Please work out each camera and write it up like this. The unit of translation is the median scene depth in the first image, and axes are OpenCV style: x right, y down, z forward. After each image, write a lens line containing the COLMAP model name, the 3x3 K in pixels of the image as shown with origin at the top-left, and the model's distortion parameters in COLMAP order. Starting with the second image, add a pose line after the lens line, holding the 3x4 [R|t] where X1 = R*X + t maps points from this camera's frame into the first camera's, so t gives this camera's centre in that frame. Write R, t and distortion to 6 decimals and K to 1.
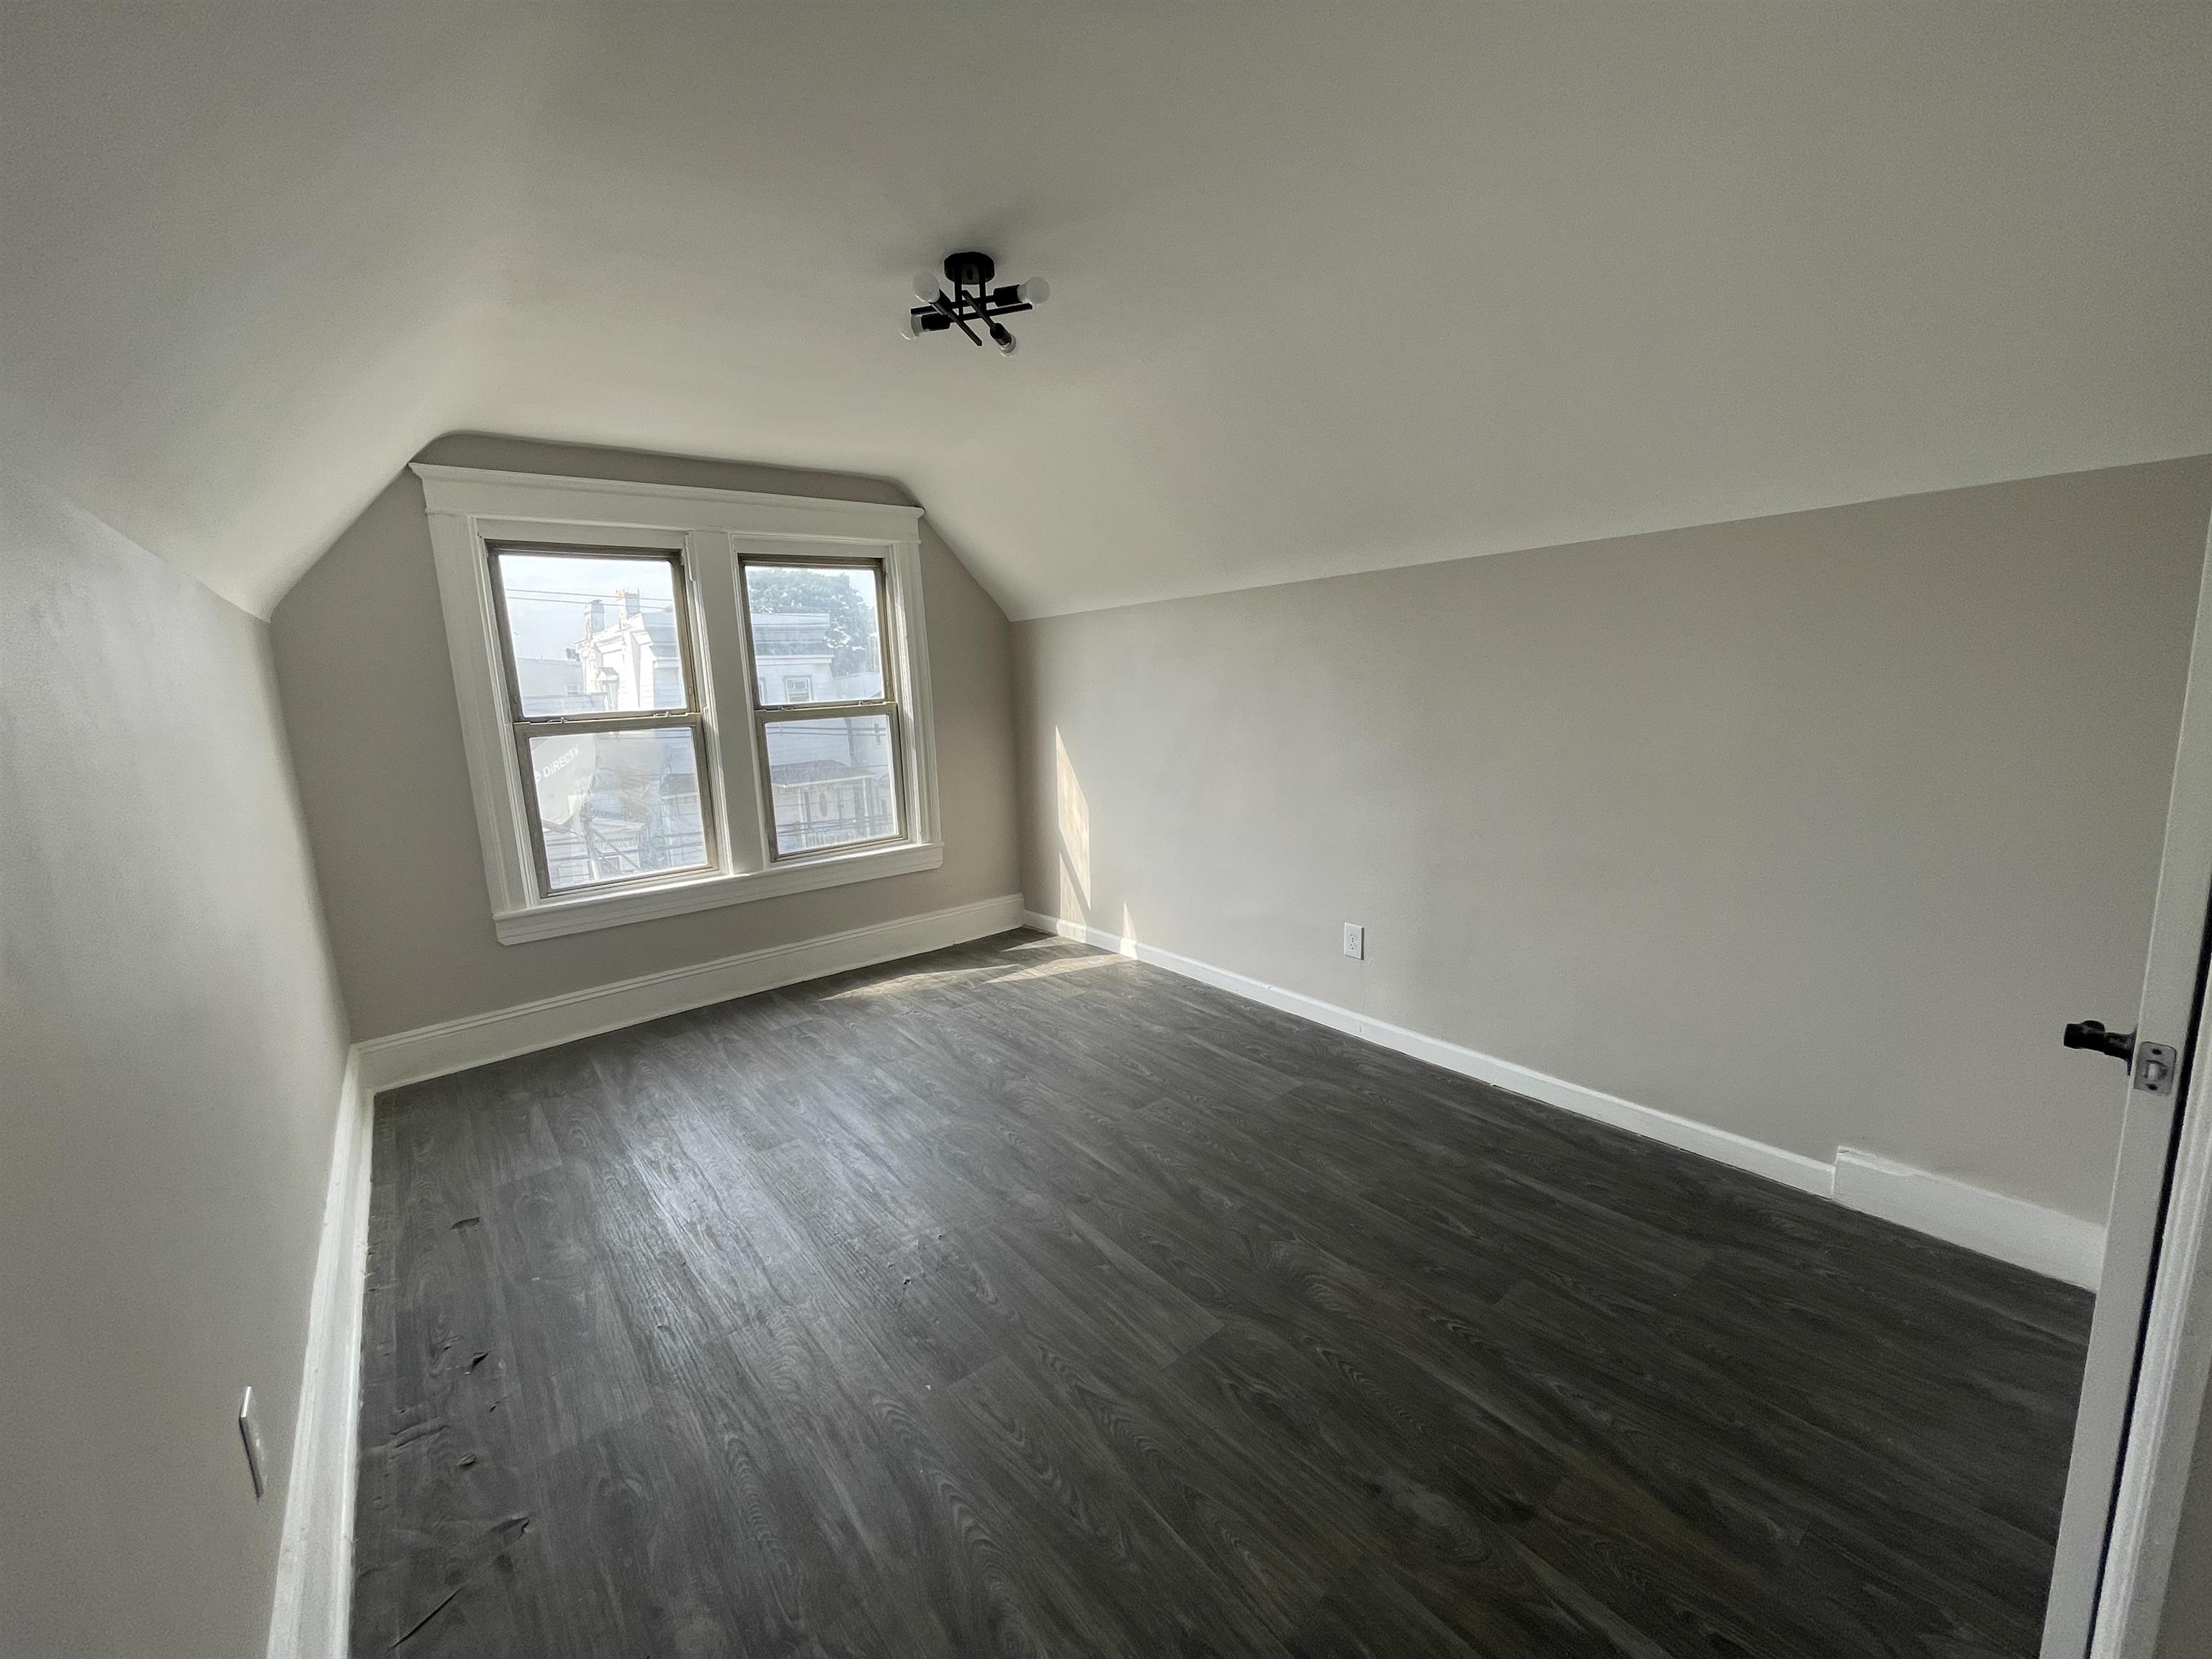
lens RADIAL K [[881.5, 0, 1106.0], [0, 881.5, 829.5], [0, 0, 1]] dist [-0.000437, -0.000129]
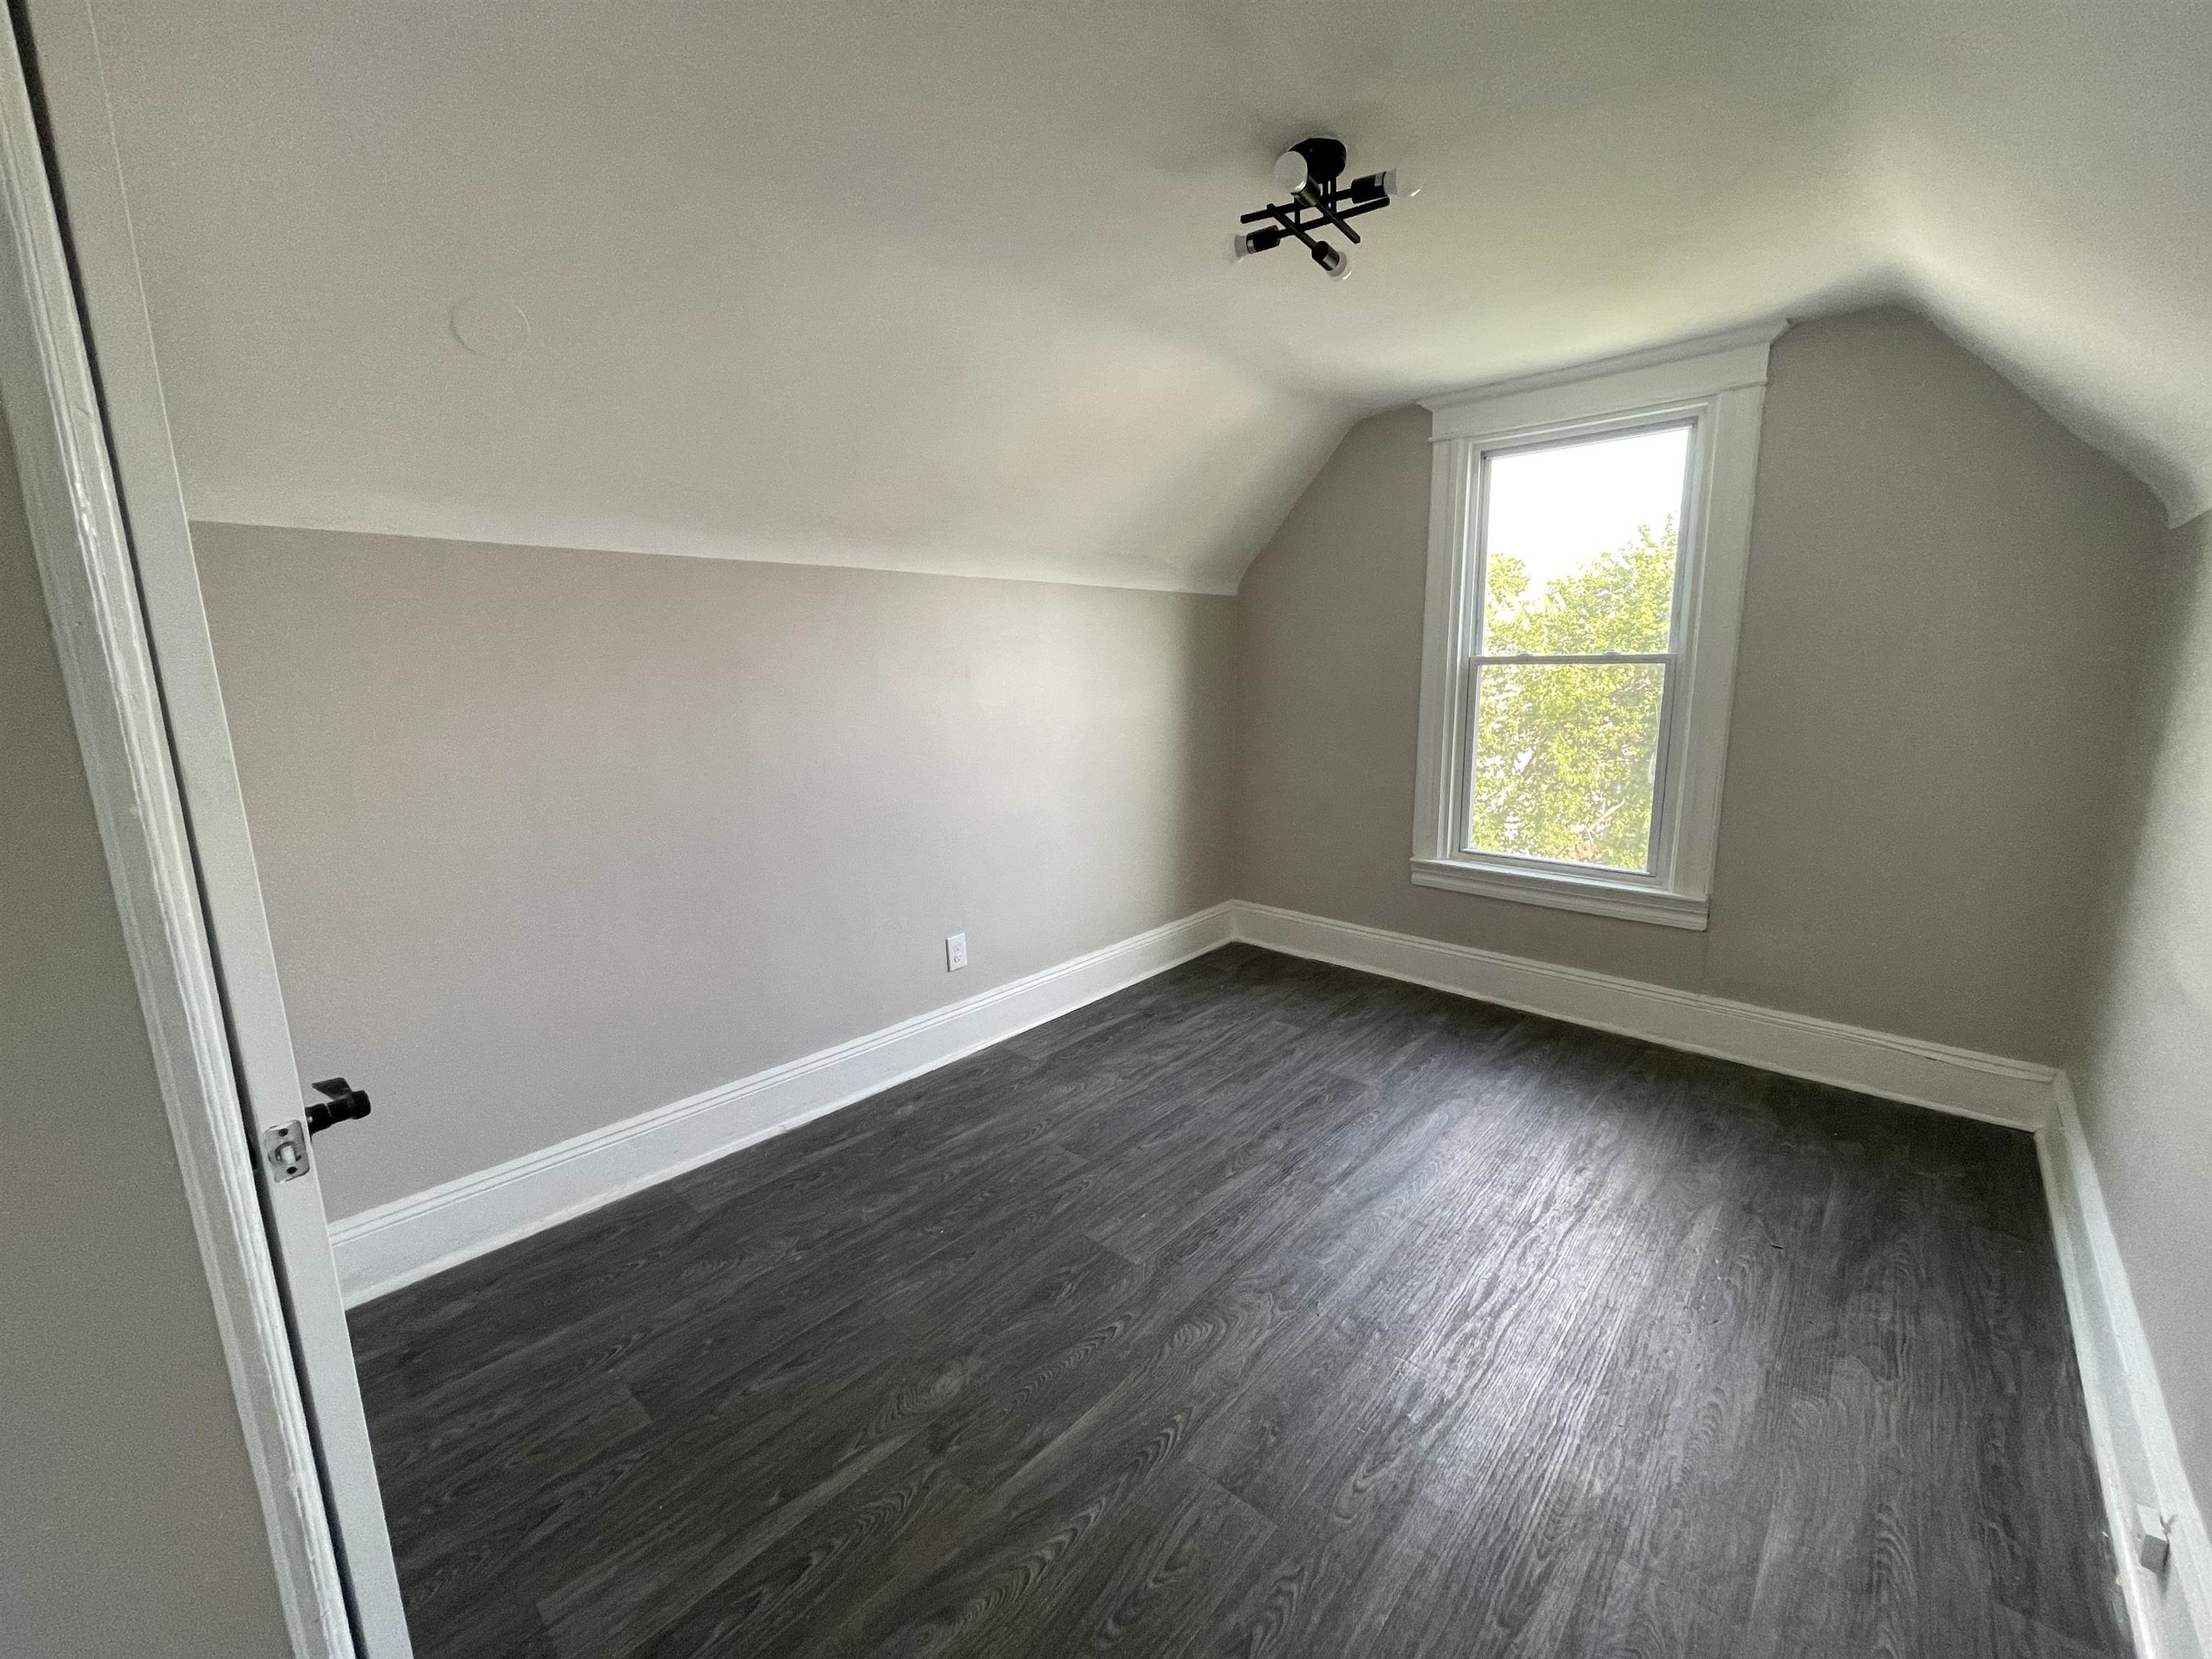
lens RADIAL K [[881.5, 0, 1106.0], [0, 881.5, 829.5], [0, 0, 1]] dist [-0.000437, -0.000129]
pose [[0.185253, 0.224823, -0.956627, 0.553399], [-0.178276, 0.965013, 0.192271, -0.154617], [0.966385, 0.134925, 0.218852, 0.699407]]
